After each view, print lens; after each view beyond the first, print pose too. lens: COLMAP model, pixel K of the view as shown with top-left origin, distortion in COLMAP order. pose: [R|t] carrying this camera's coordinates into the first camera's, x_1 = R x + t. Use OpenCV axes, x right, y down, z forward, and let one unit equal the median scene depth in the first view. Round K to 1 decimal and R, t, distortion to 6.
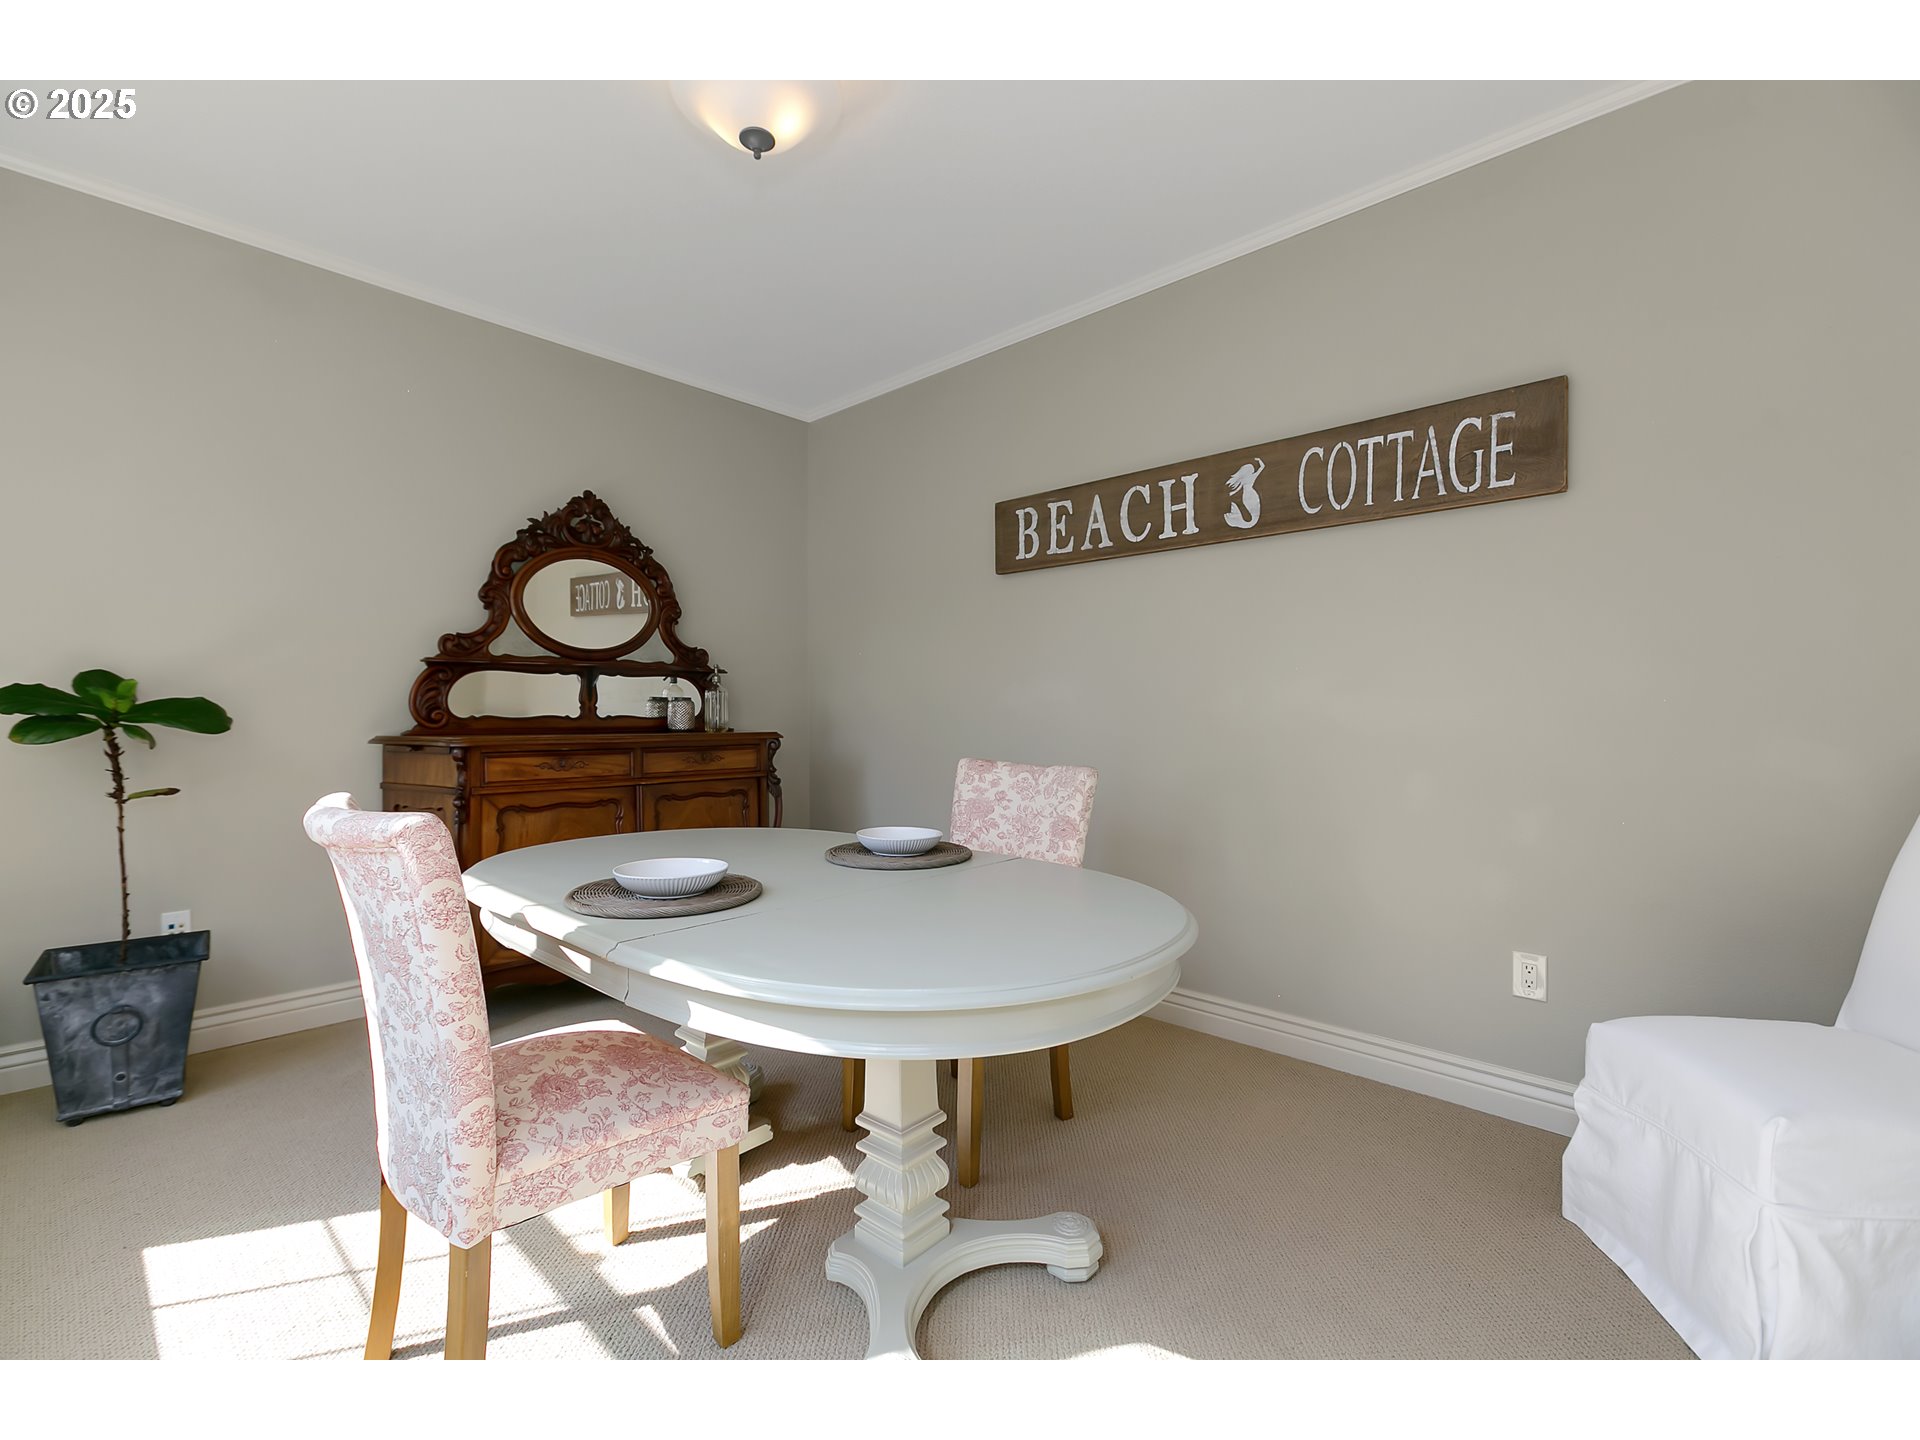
lens RADIAL K [[846.5, 0, 961.0], [0, 846.5, 725.6], [0, 0, 1]] dist [-0.000085, 0.000036]
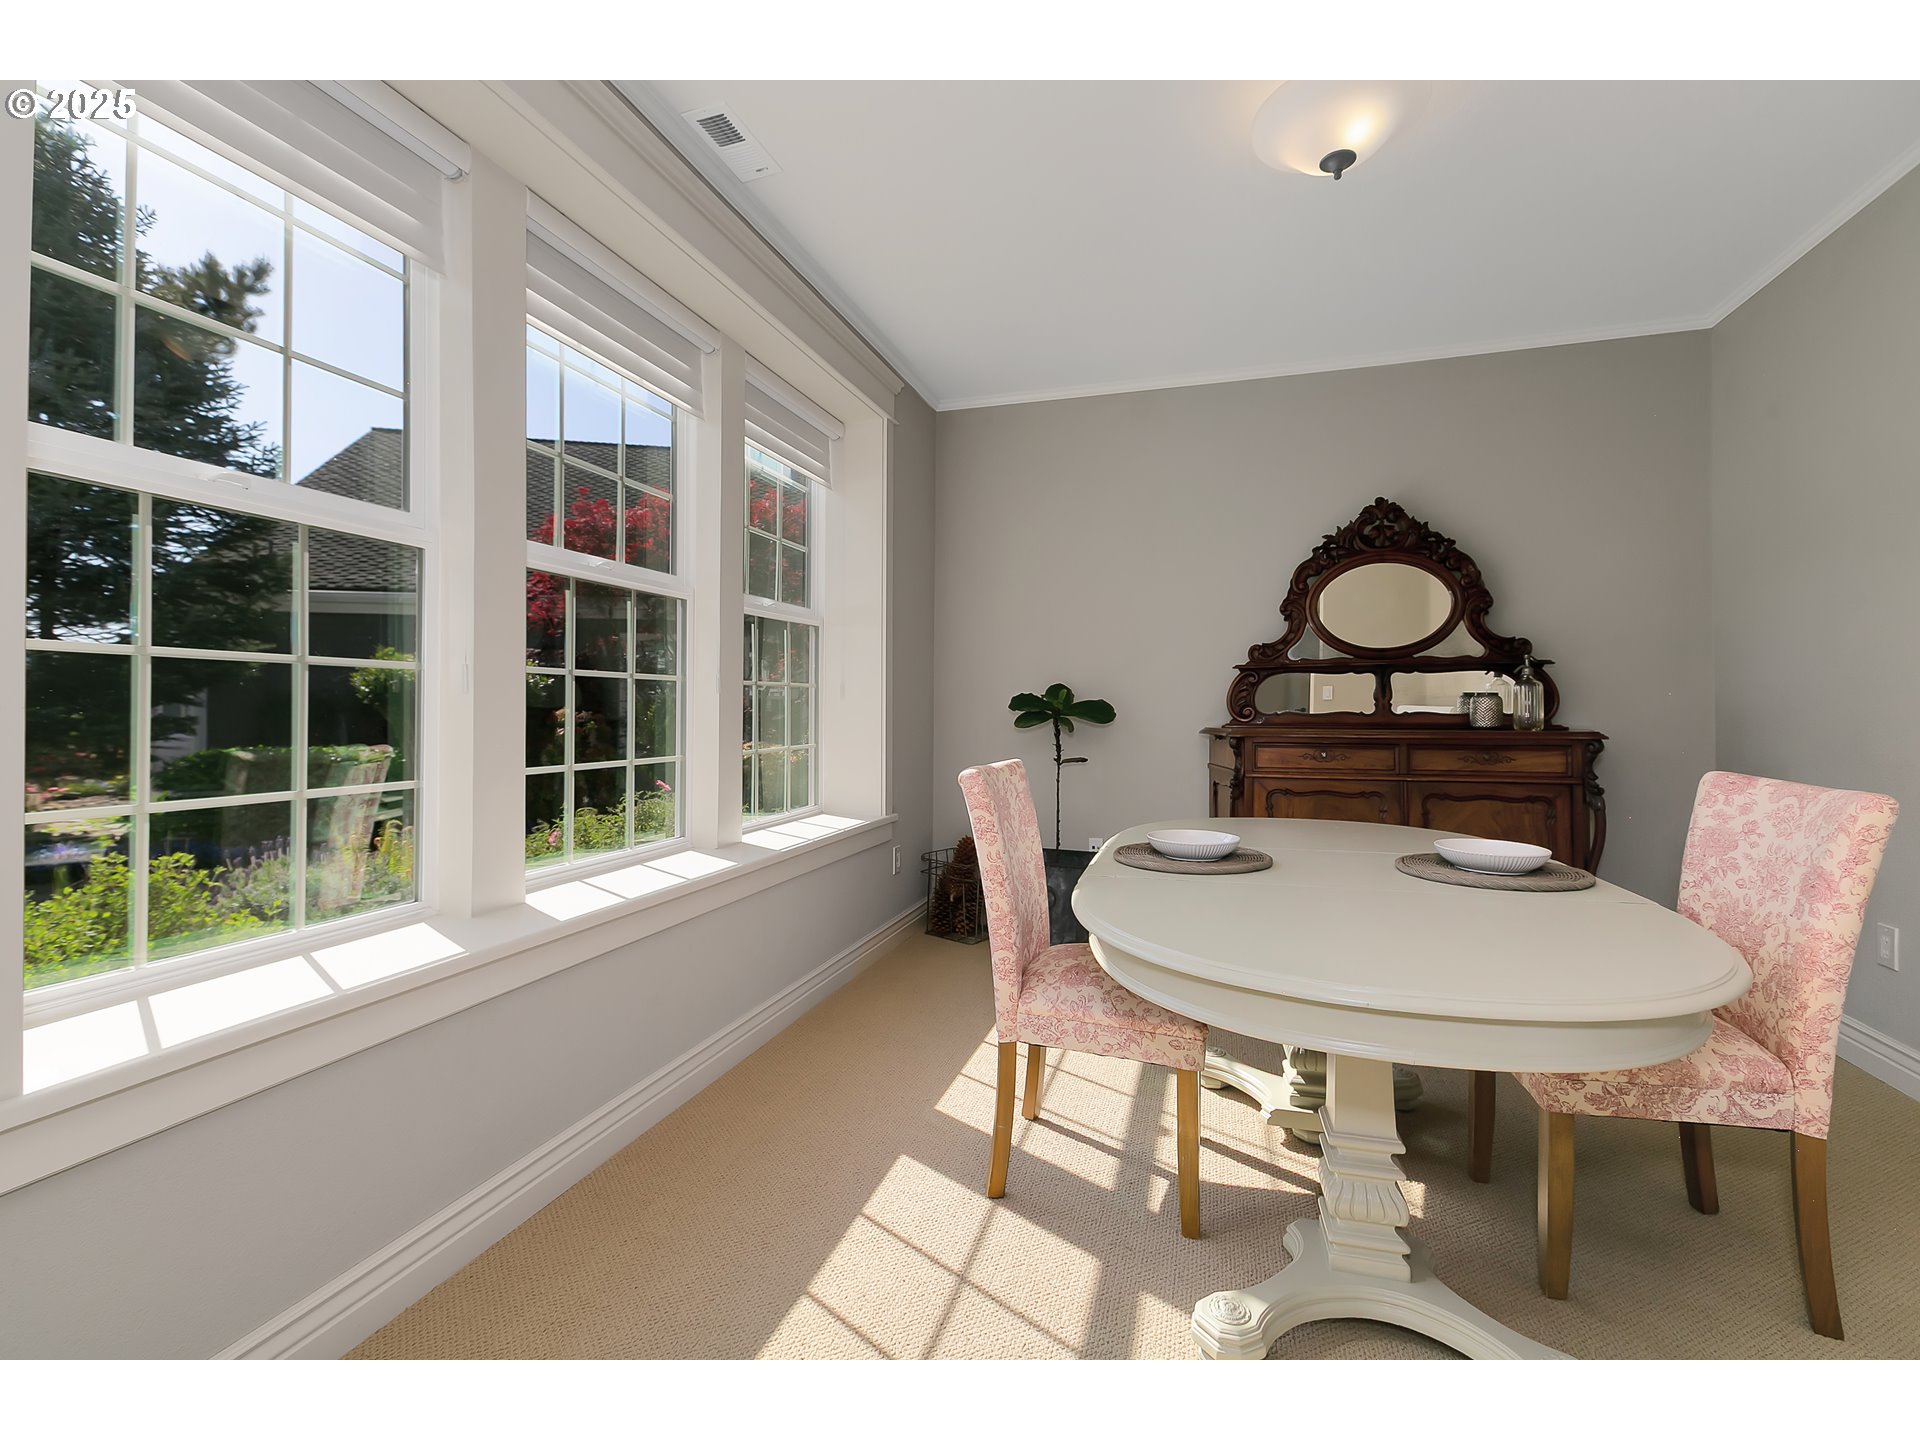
lens RADIAL K [[855.5, 0, 955.3], [0, 855.5, 713.5], [0, 0, 1]] dist [0.001768, 0.000323]
pose [[0.428737, 0.002283, -0.903426, 0.310925], [-0.011681, 0.999927, -0.003017, -0.000980], [0.903354, 0.011846, 0.428733, 0.079773]]
